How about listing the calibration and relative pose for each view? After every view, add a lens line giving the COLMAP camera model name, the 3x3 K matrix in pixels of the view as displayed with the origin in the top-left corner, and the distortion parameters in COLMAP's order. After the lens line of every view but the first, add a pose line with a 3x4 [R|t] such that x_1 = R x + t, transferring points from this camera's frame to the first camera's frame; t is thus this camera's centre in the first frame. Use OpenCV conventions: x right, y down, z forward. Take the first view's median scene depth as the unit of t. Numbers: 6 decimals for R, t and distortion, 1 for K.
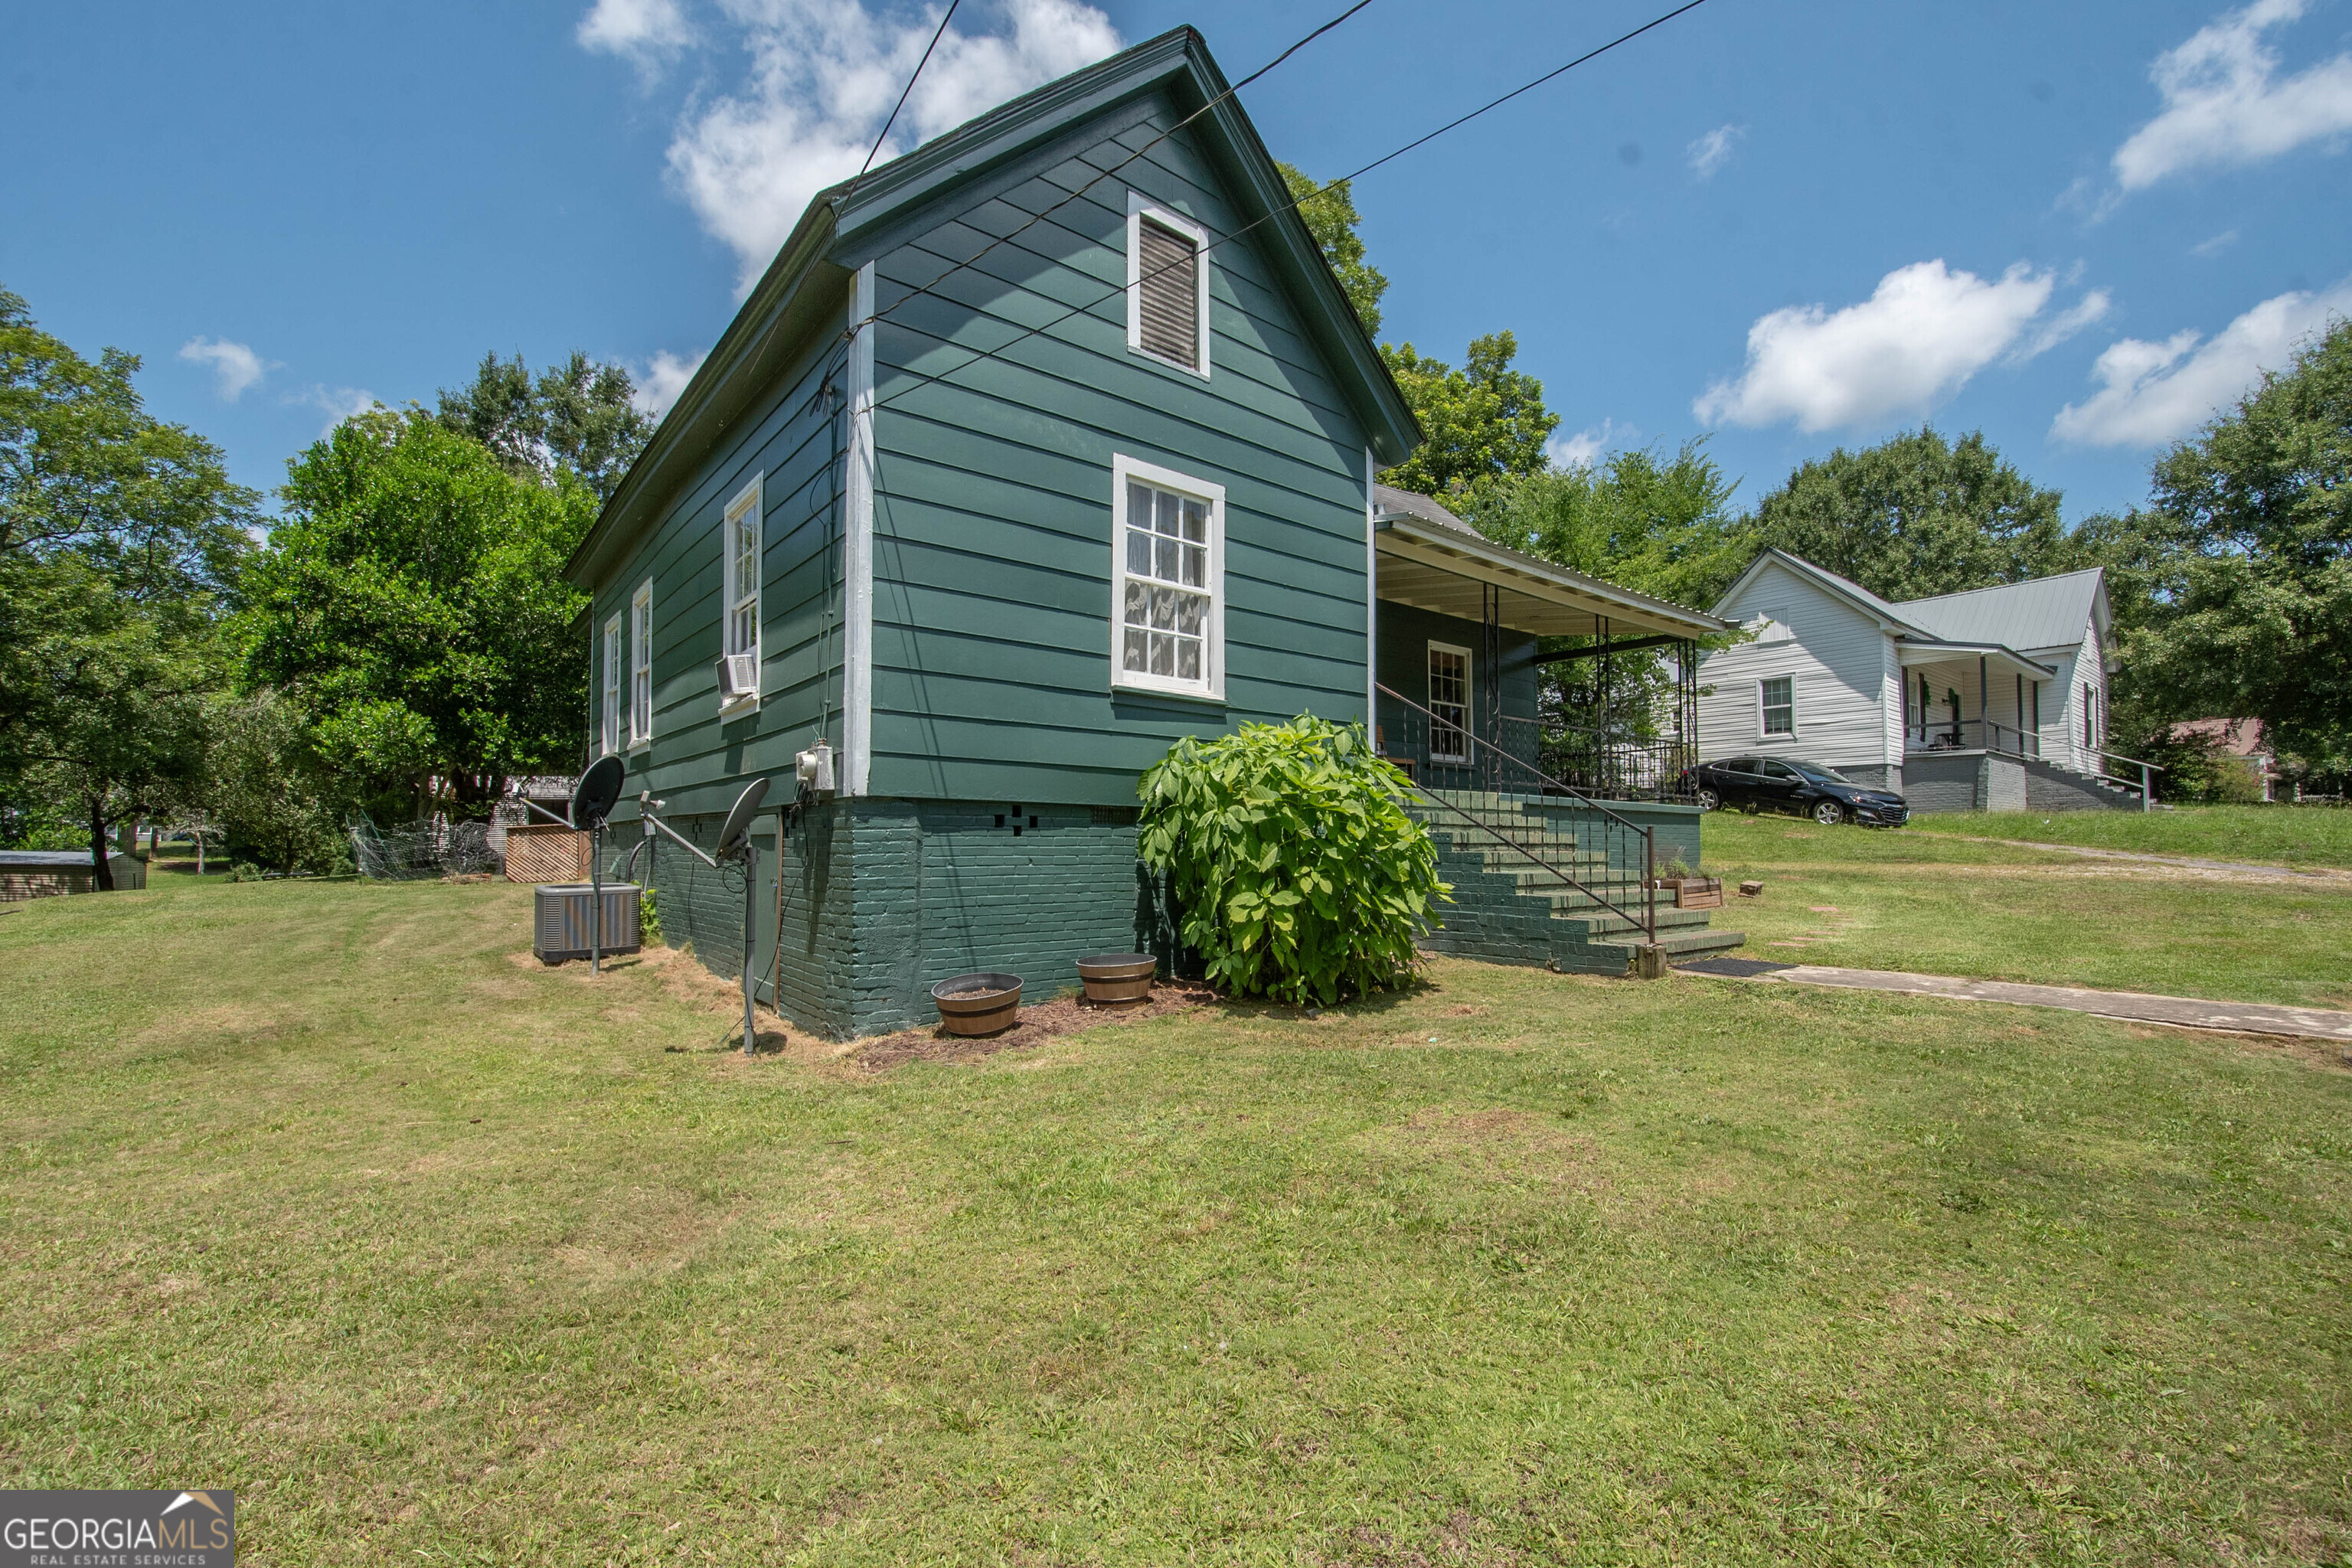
lens RADIAL K [[1029.8, 0, 1181.0], [0, 1029.8, 811.4], [0, 0, 1]] dist [0.018933, -0.026328]
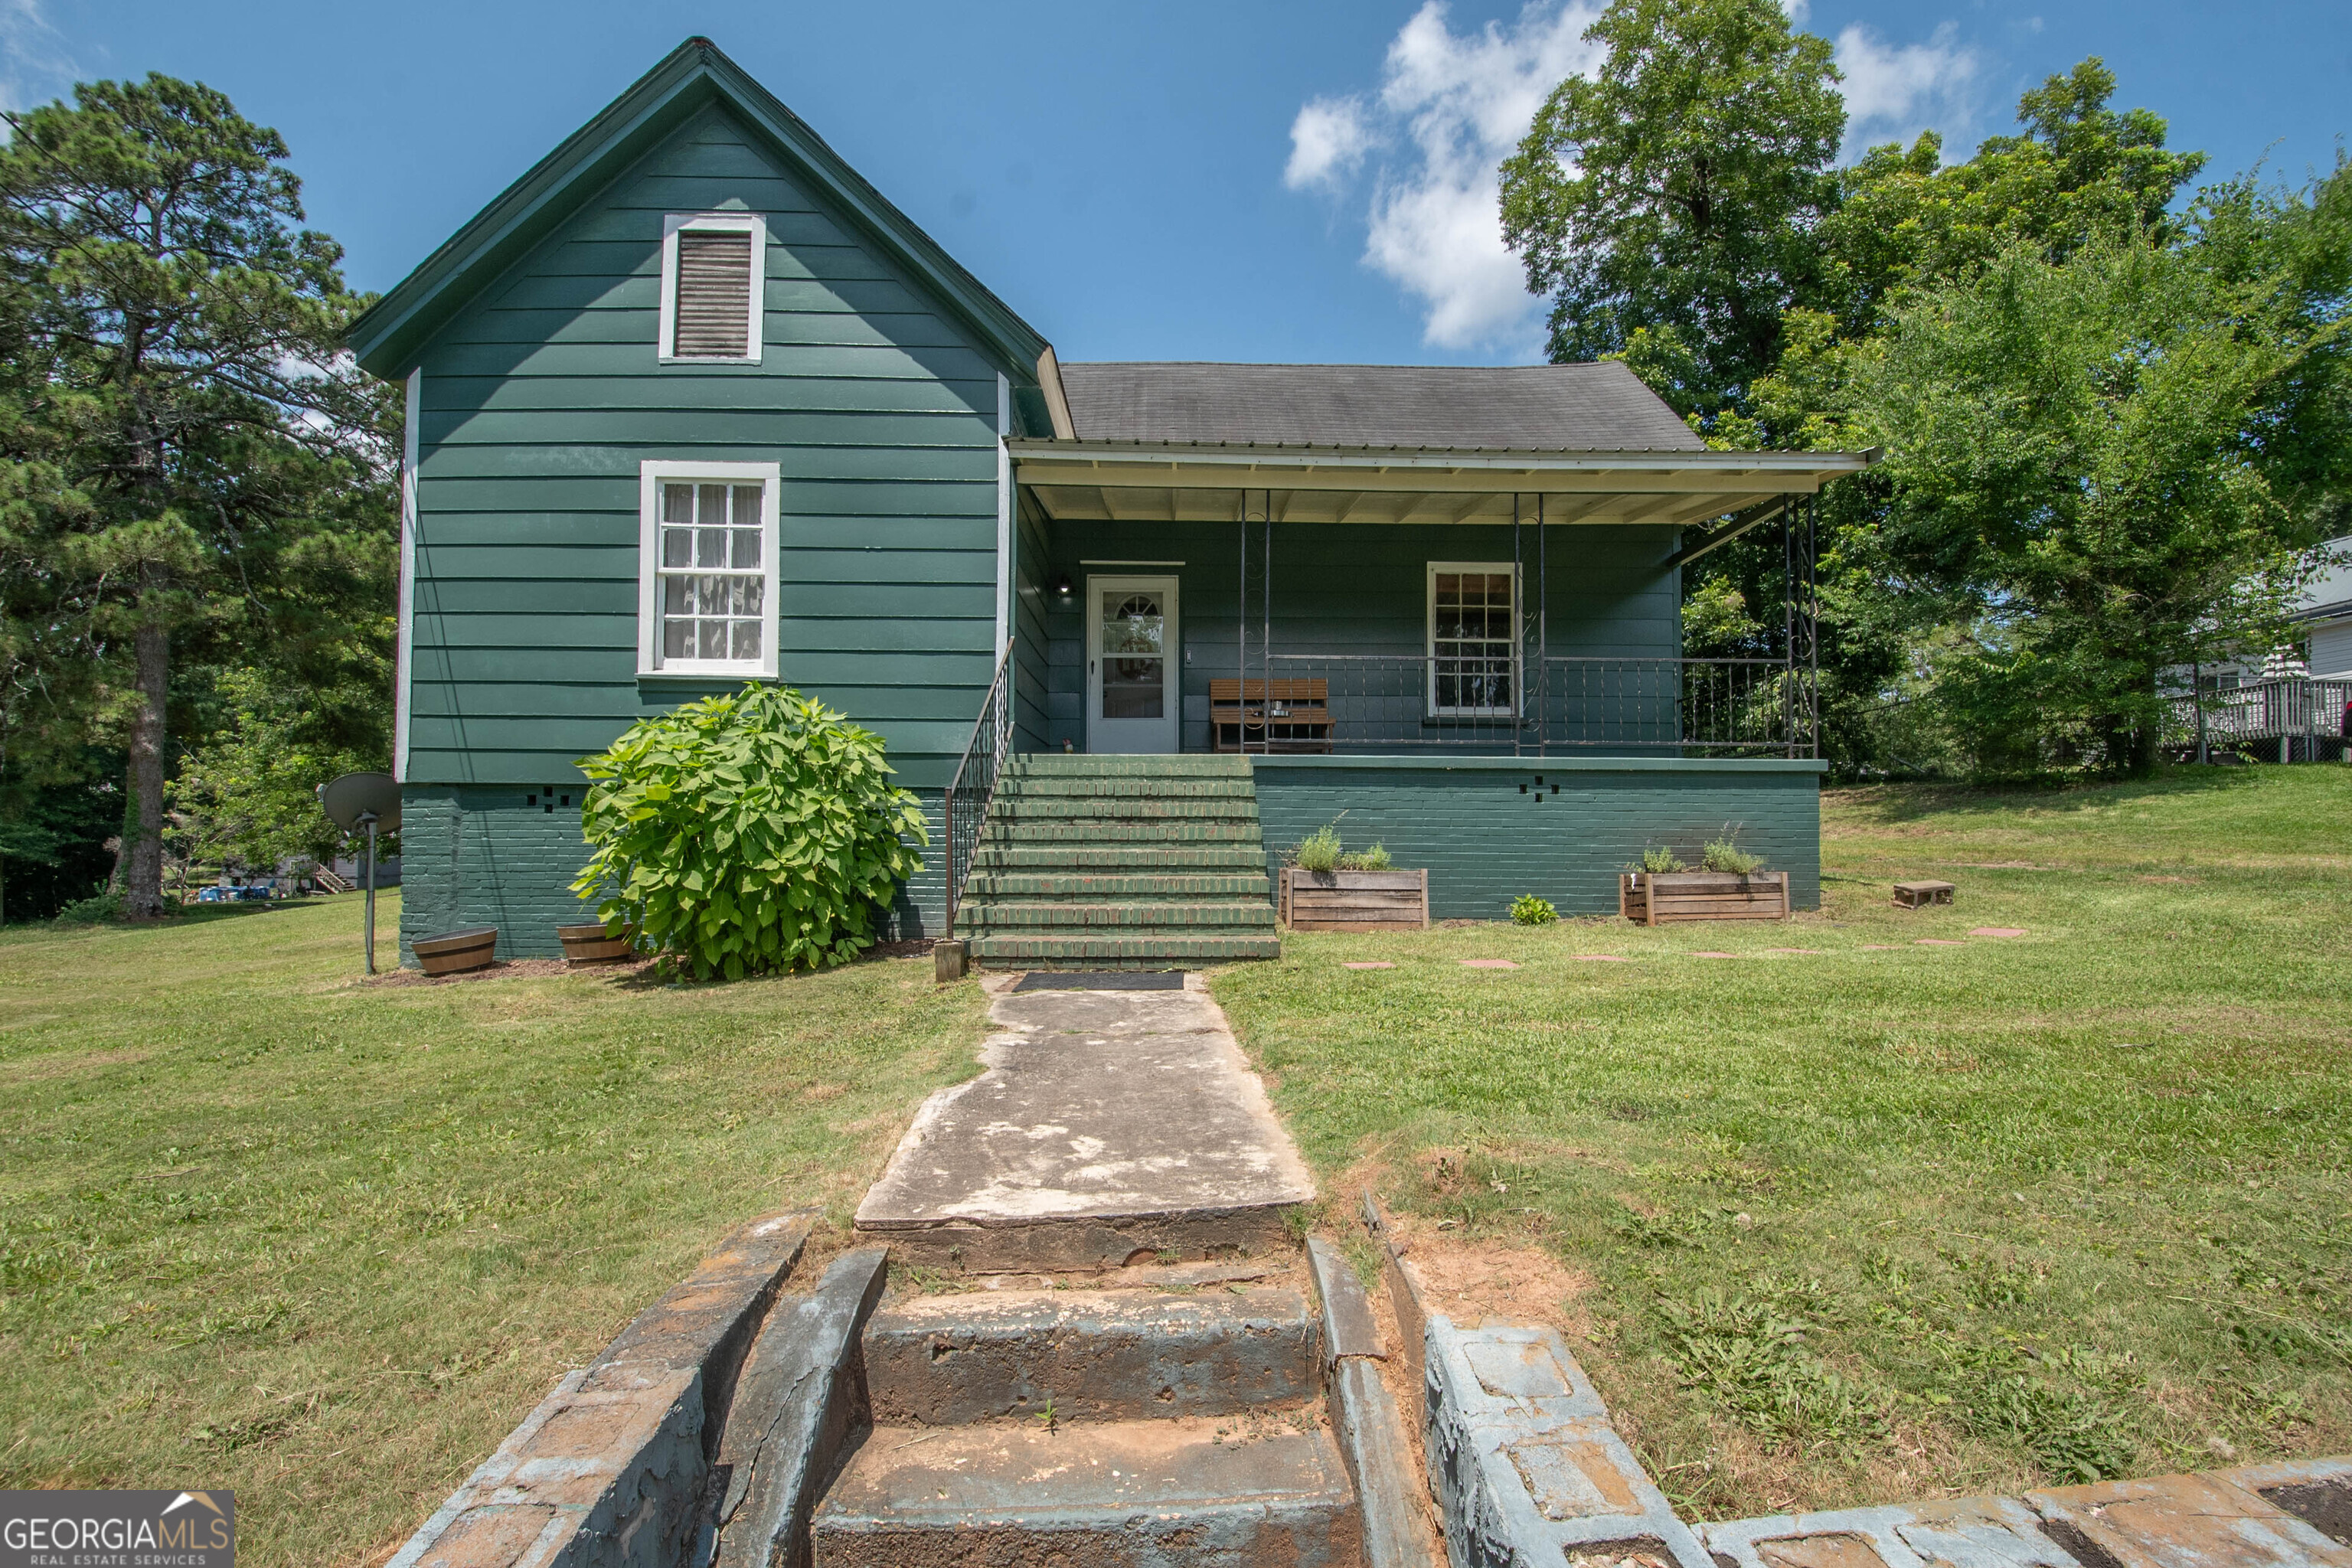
lens RADIAL K [[1029.8, 0, 1181.0], [0, 1029.8, 811.4], [0, 0, 1]] dist [0.018933, -0.026328]
pose [[0.781337, -0.016030, -0.623904, 1.012131], [0.020426, 0.999791, -0.000108, 0.033013], [0.623776, -0.012659, 0.781501, 0.476419]]
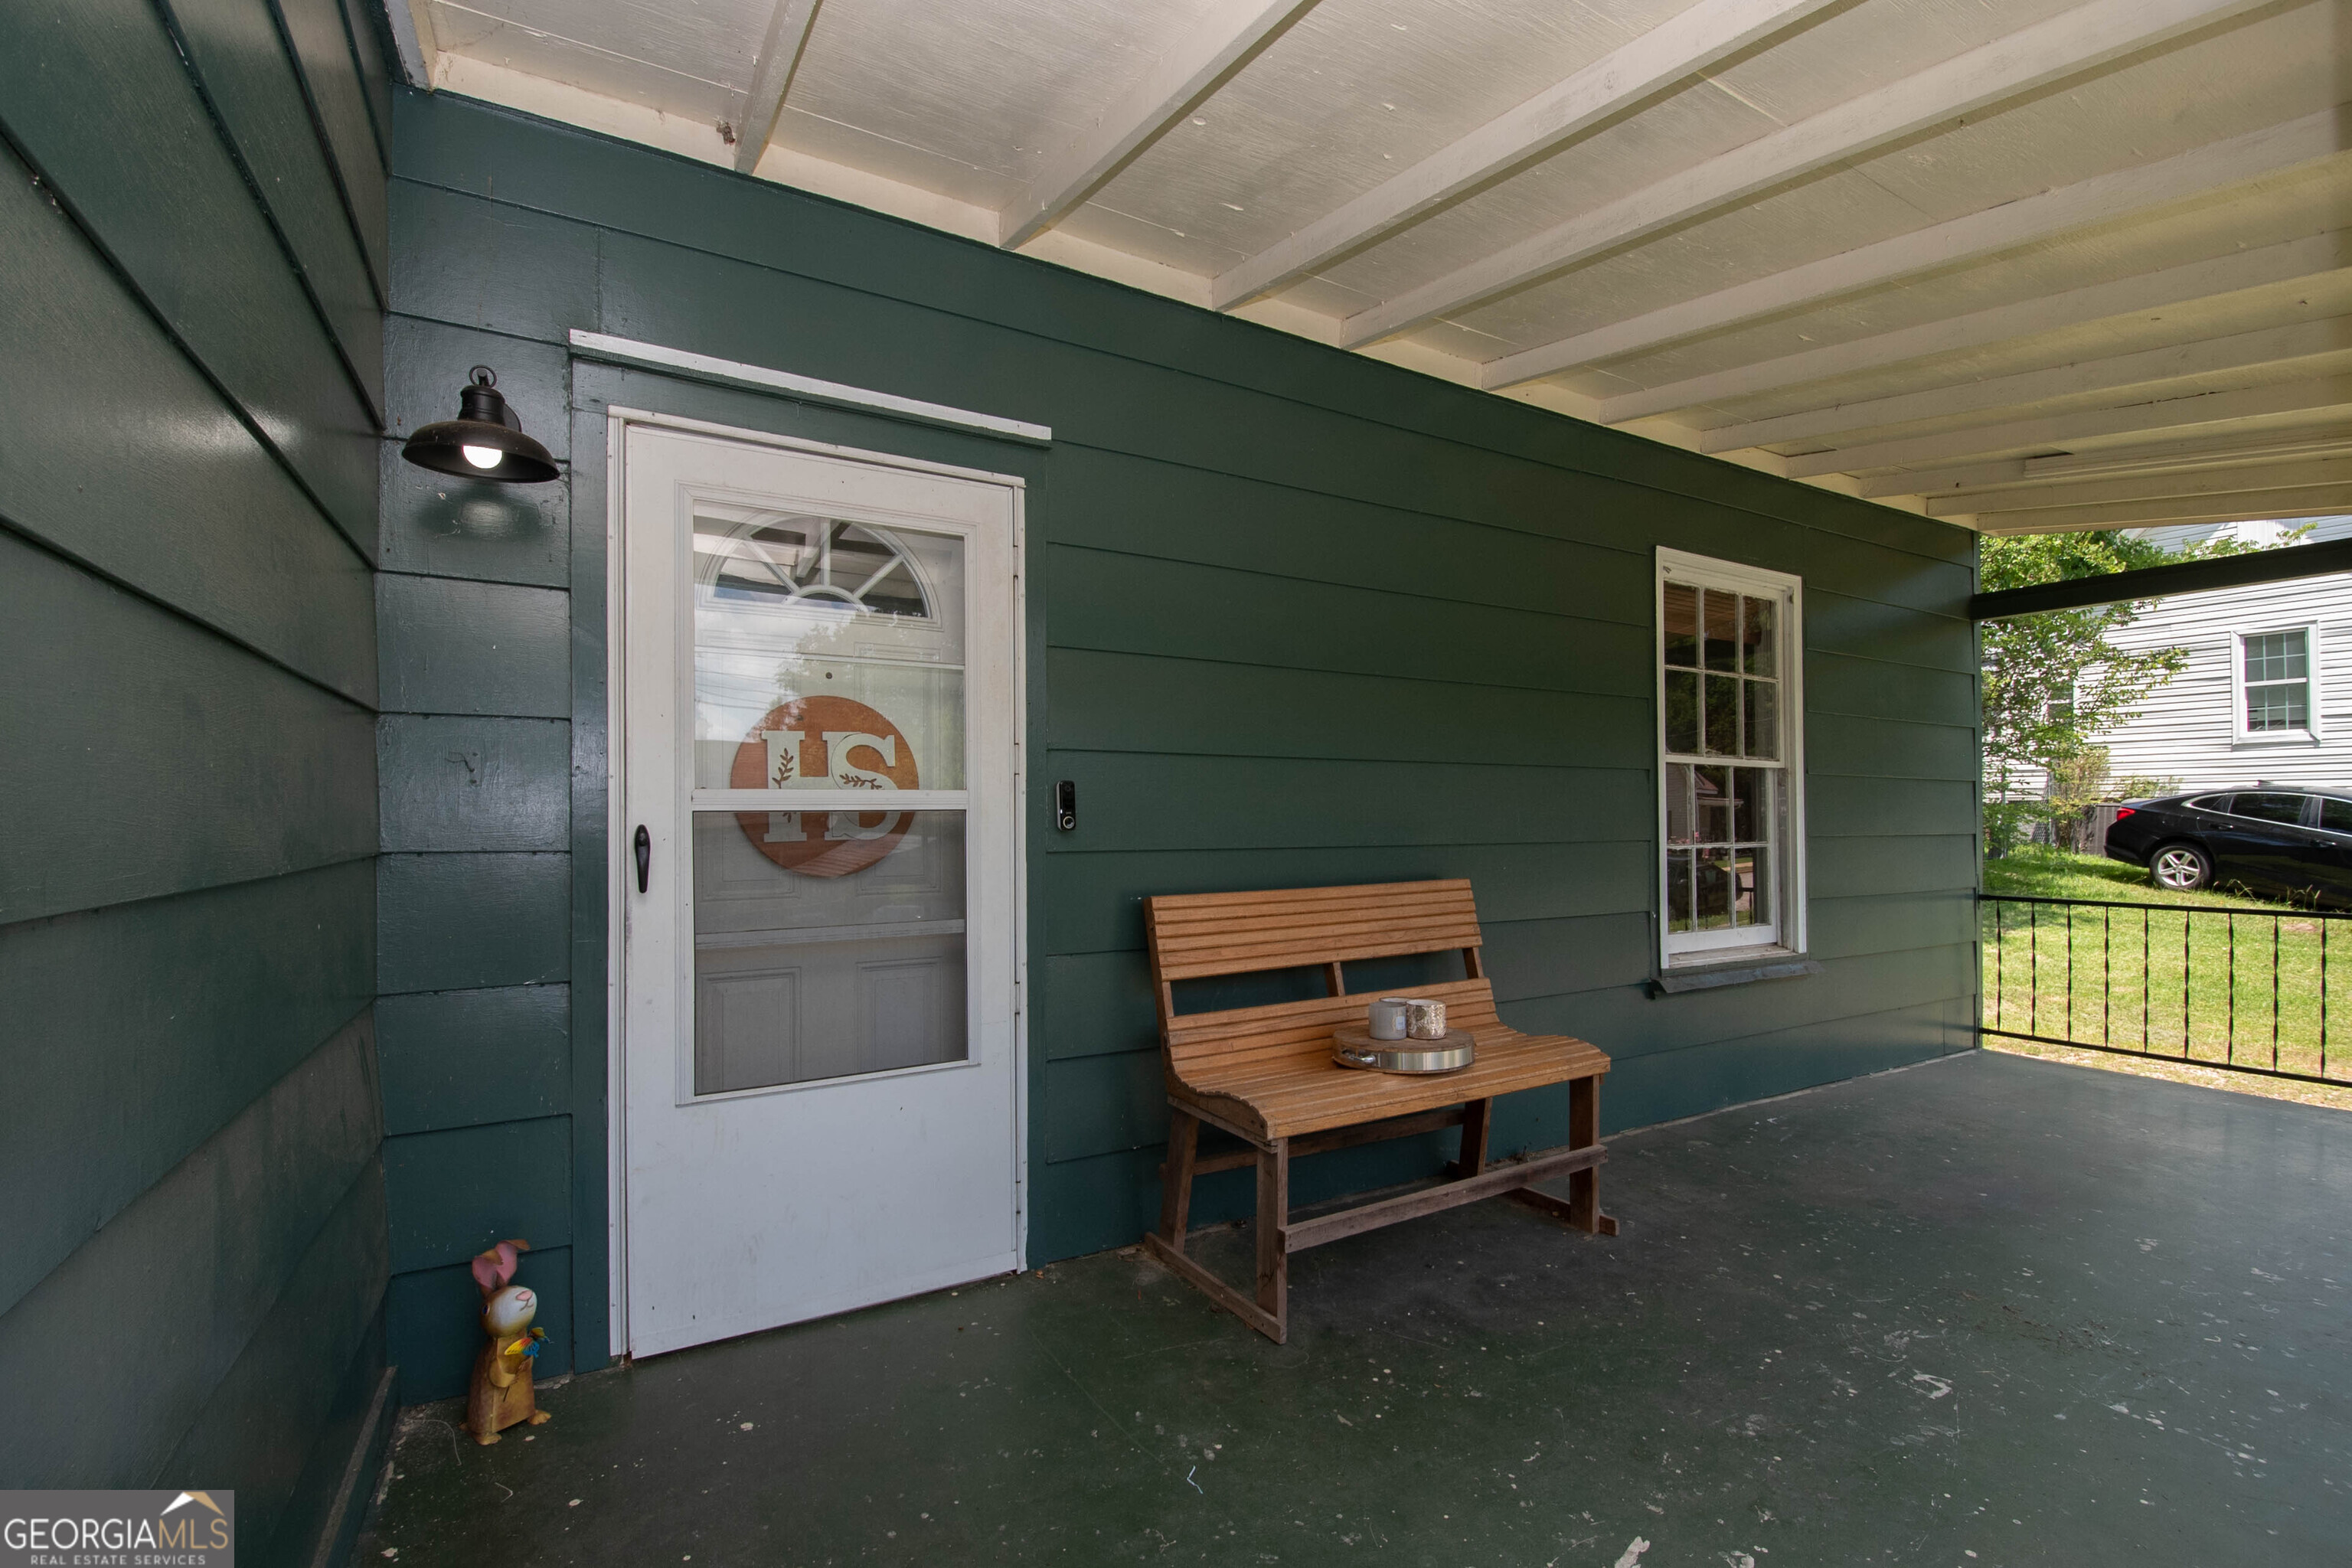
lens RADIAL K [[1029.8, 0, 1181.0], [0, 1029.8, 811.4], [0, 0, 1]] dist [0.018933, -0.026328]
pose [[0.986748, -0.002627, -0.162241, 0.272213], [0.007756, 0.999489, 0.030993, -0.179104], [0.162077, -0.031841, 0.986264, 1.211185]]
